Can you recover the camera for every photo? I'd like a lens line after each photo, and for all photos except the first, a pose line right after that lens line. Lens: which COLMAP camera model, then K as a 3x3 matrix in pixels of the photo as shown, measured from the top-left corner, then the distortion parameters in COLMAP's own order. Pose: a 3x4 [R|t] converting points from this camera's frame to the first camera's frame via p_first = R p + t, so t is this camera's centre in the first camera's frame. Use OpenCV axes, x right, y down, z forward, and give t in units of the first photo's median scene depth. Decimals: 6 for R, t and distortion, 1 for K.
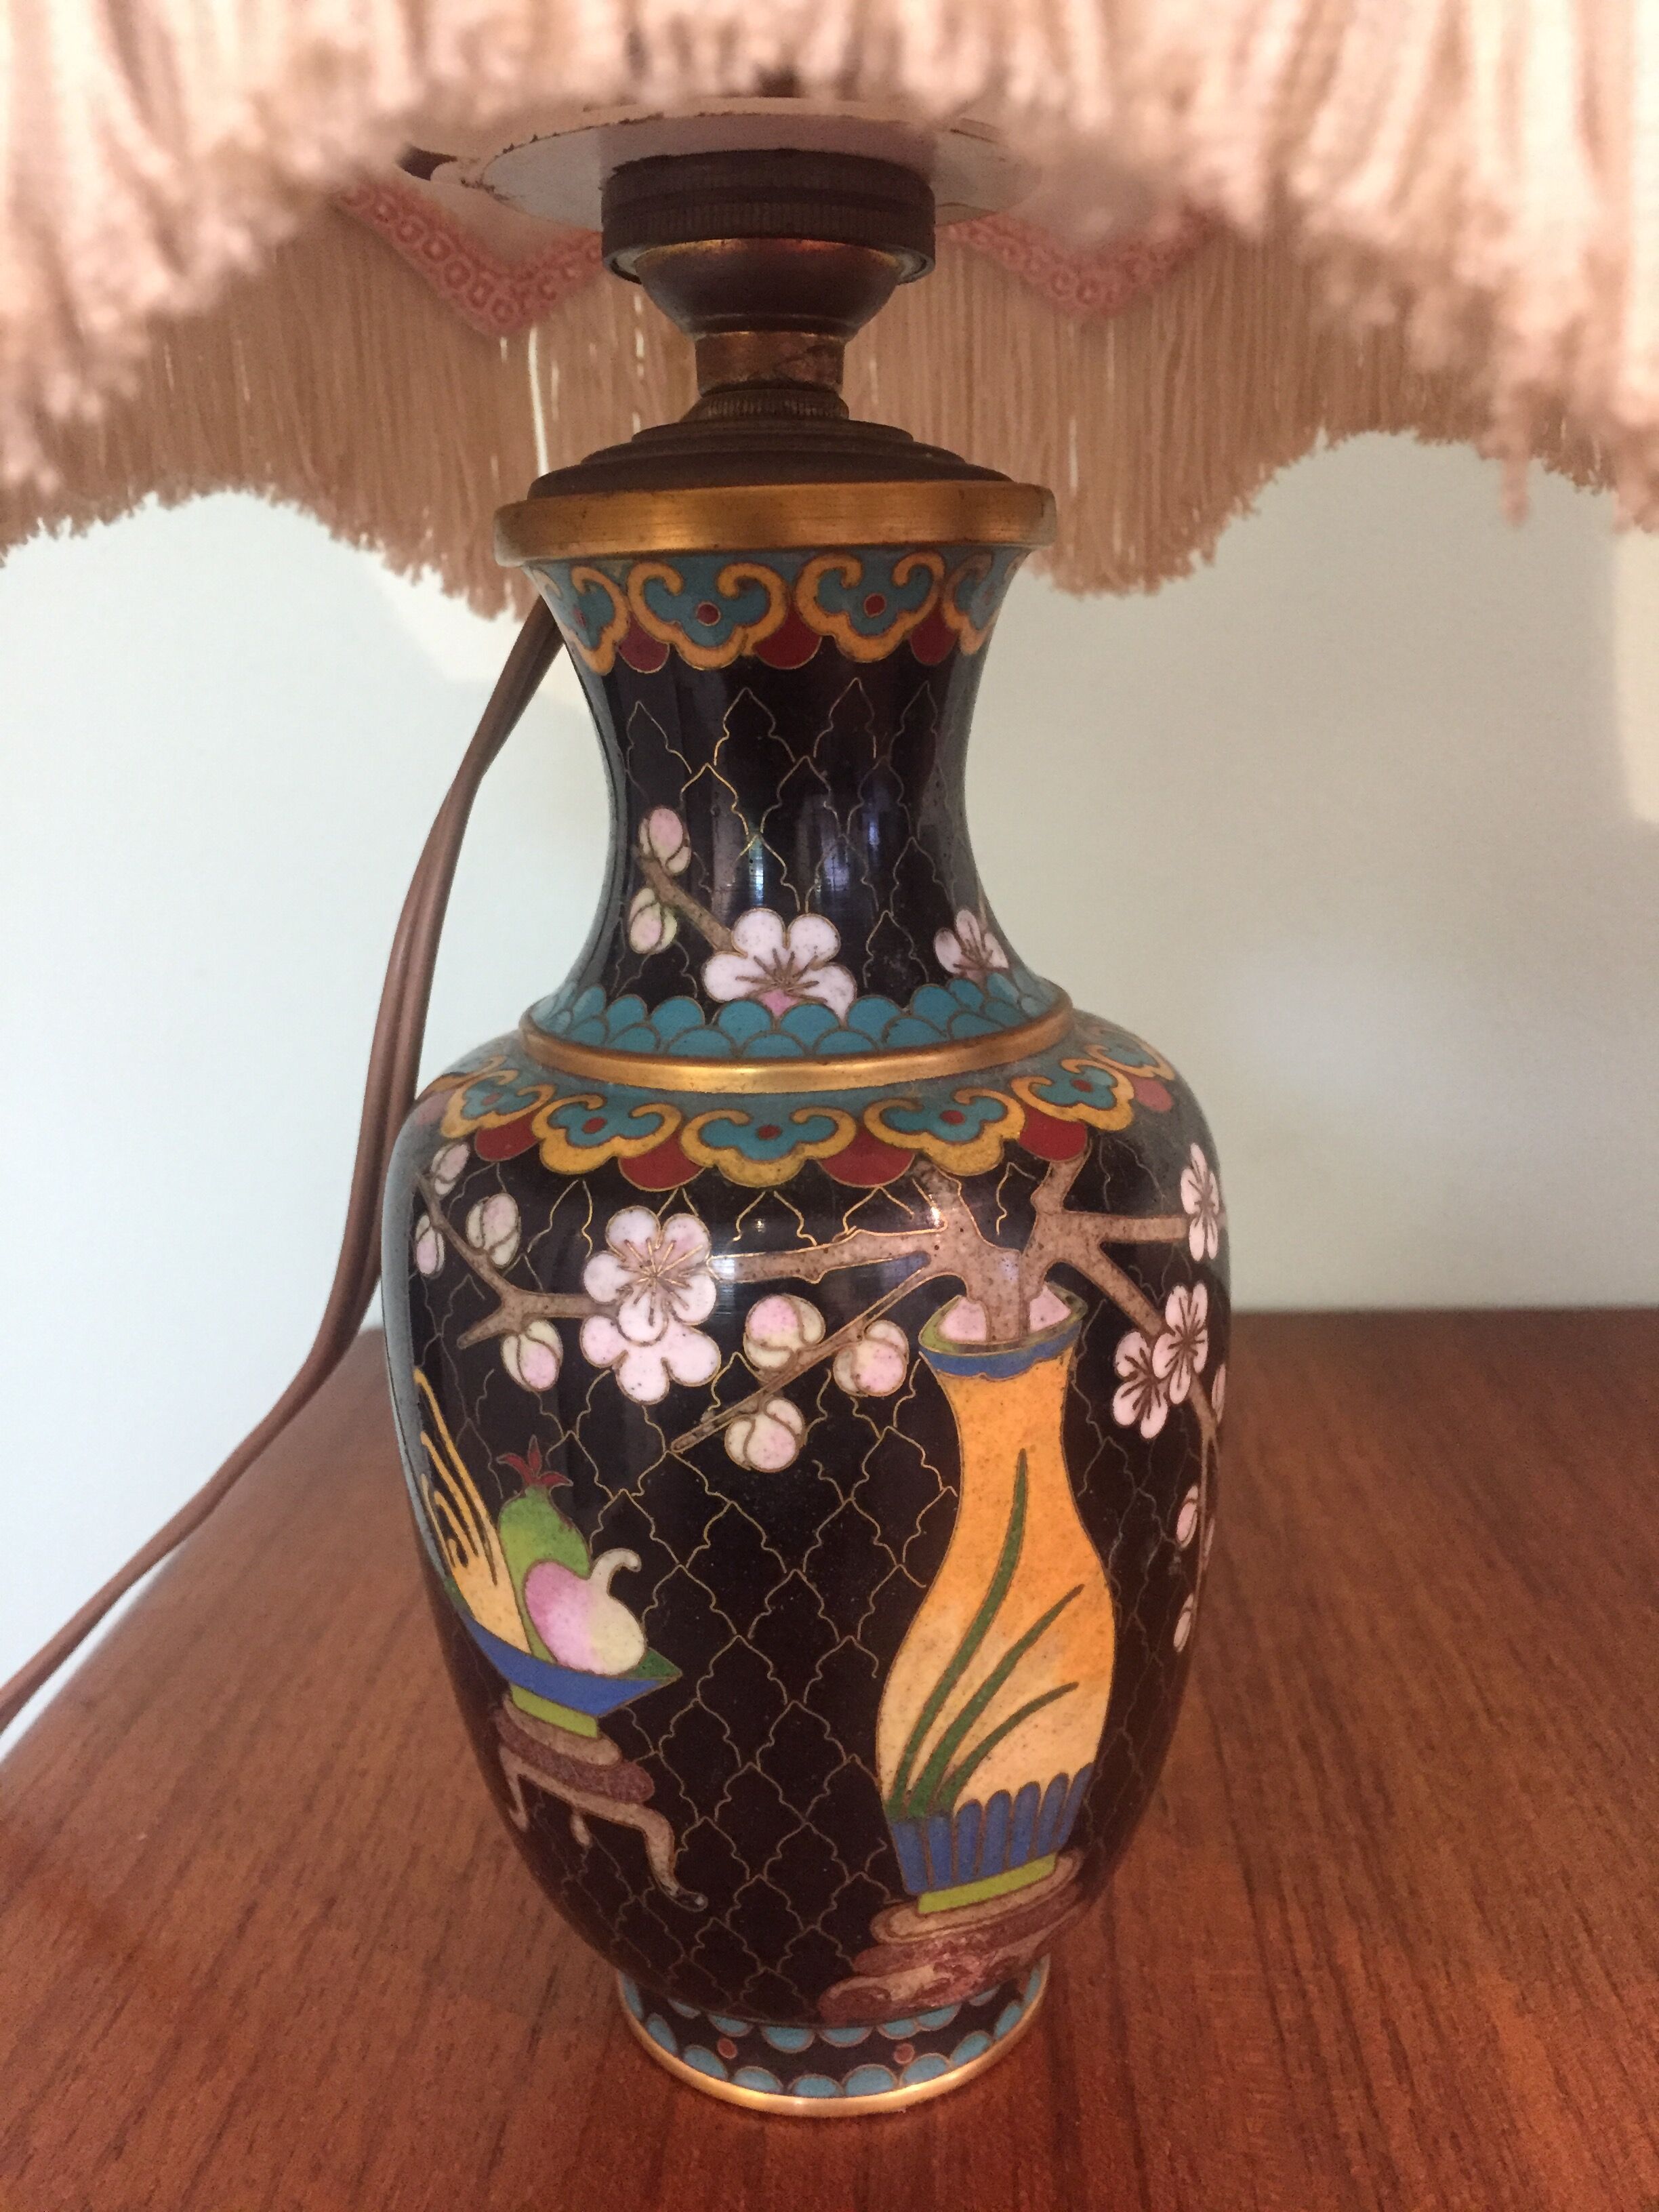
lens RADIAL K [[1873.1, 0, 829.5], [0, 1873.1, 1106.0], [0, 0, 1]] dist [0.043597, 0.009985]
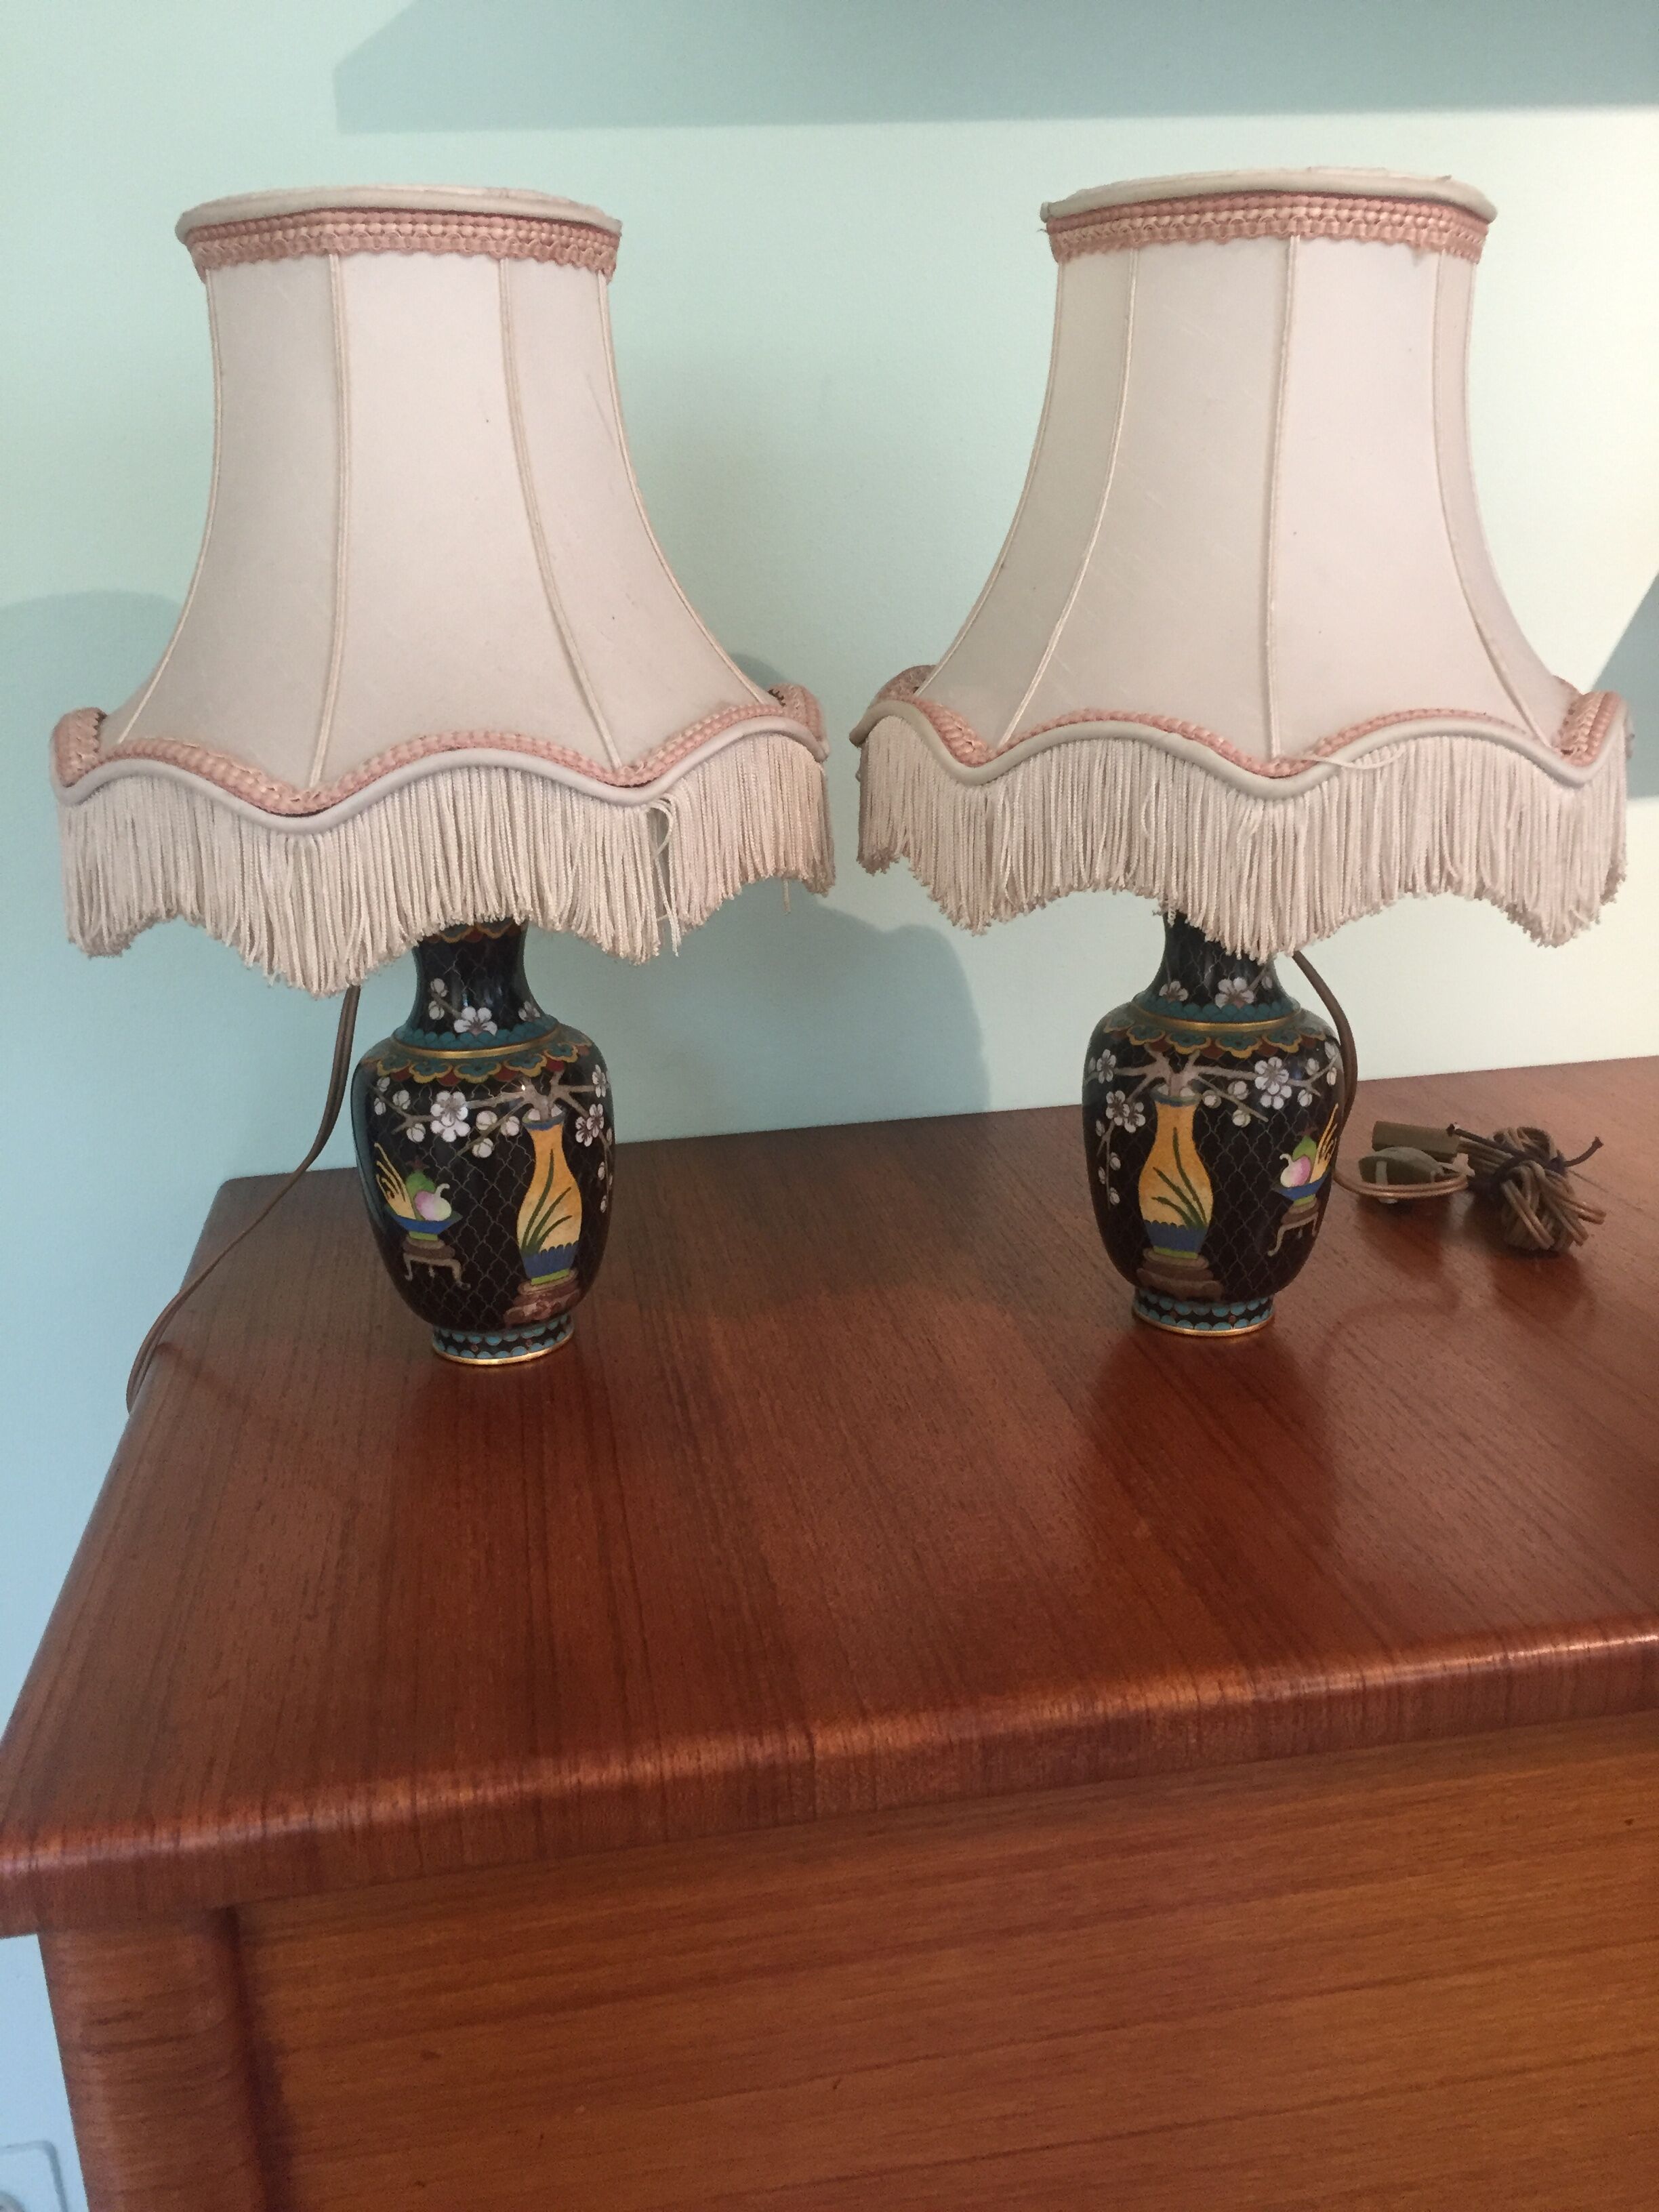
lens RADIAL K [[1873.1, 0, 829.5], [0, 1873.1, 1106.0], [0, 0, 1]] dist [0.043597, 0.009985]
pose [[0.970969, -0.065702, 0.230006, -0.205244], [0.056094, 0.997268, 0.048072, -0.049440], [-0.232536, -0.033775, 0.972001, -2.651759]]
